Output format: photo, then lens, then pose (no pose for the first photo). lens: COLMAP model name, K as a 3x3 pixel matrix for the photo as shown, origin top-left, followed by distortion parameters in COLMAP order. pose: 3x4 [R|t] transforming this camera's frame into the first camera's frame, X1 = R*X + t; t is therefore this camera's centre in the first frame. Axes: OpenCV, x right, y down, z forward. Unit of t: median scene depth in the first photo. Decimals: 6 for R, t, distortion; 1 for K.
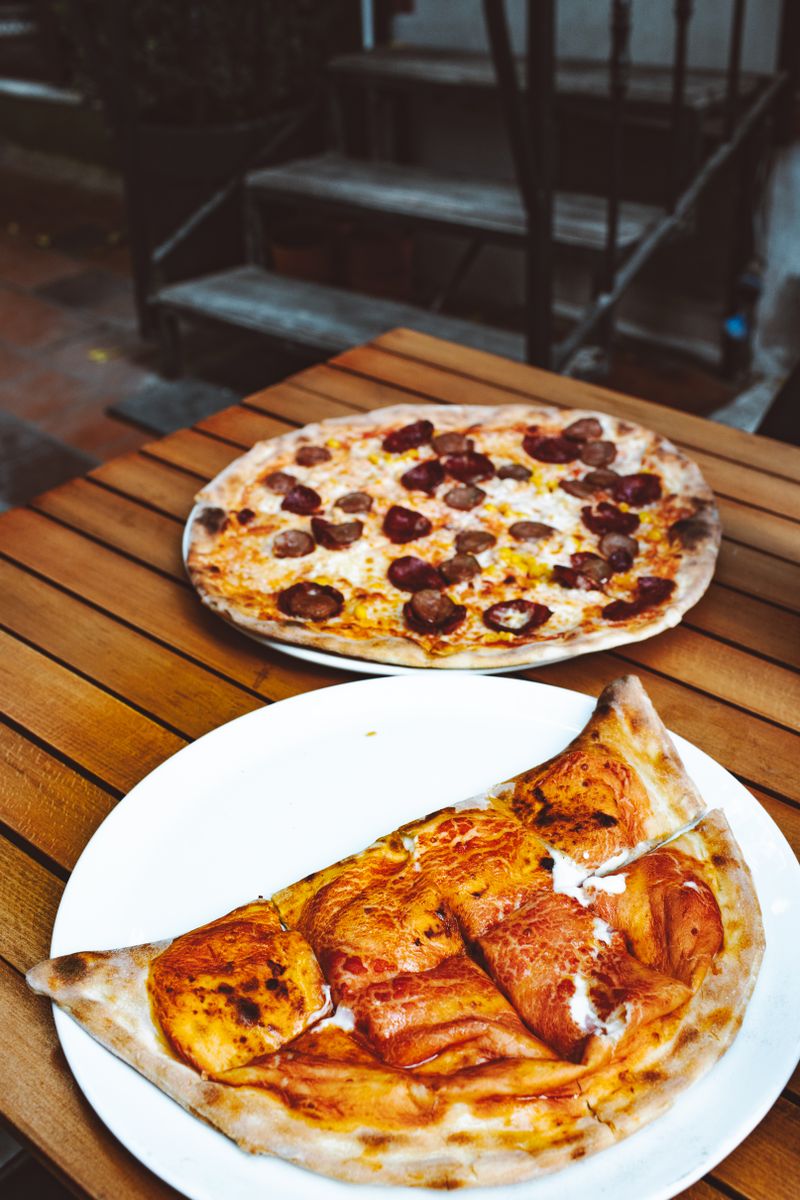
lens RADIAL K [[1539.3, 0, 400.0], [0, 1539.3, 600.0], [0, 0, 1]] dist [-0.114821, 0.009944]
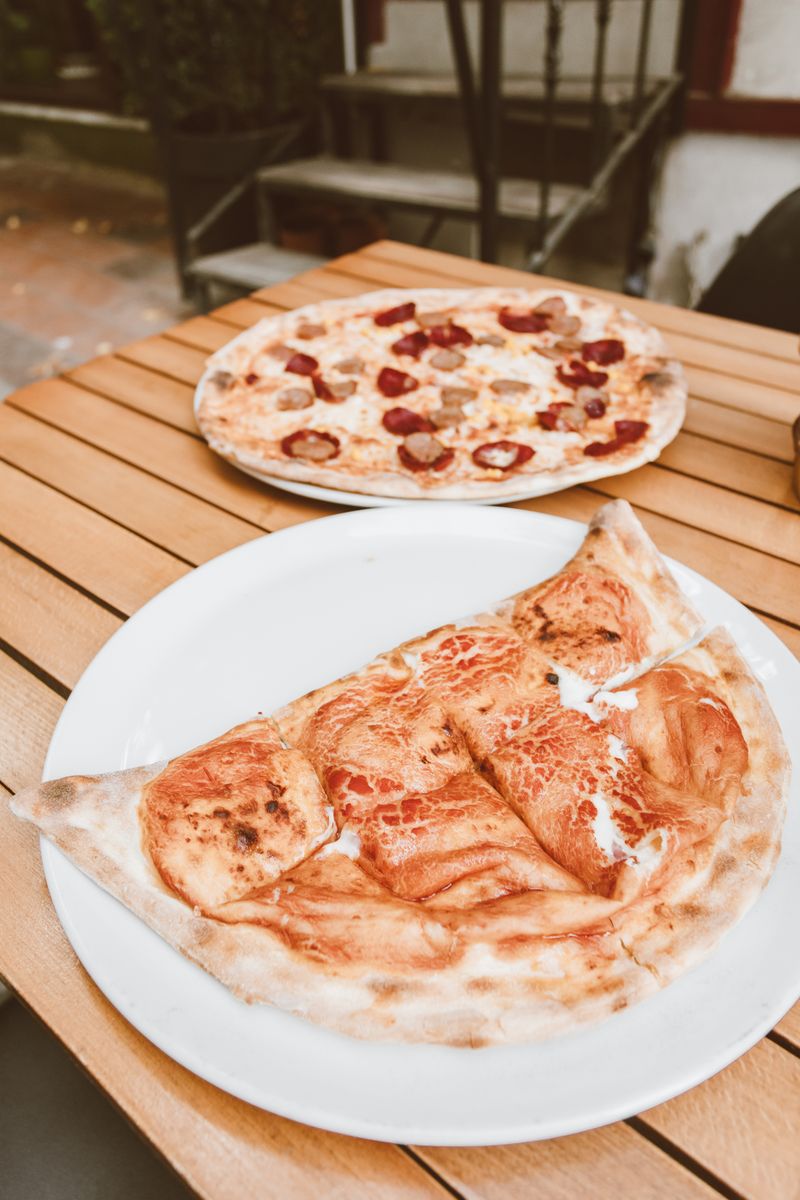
lens RADIAL K [[1020.3, 0, 400.0], [0, 1020.3, 600.0], [0, 0, 1]] dist [0.006098, -0.000025]
pose [[0.999602, -0.003585, 0.027975, -0.020769], [0.001358, 0.996856, 0.079228, 0.070127], [-0.028171, -0.079159, 0.996464, 0.358704]]
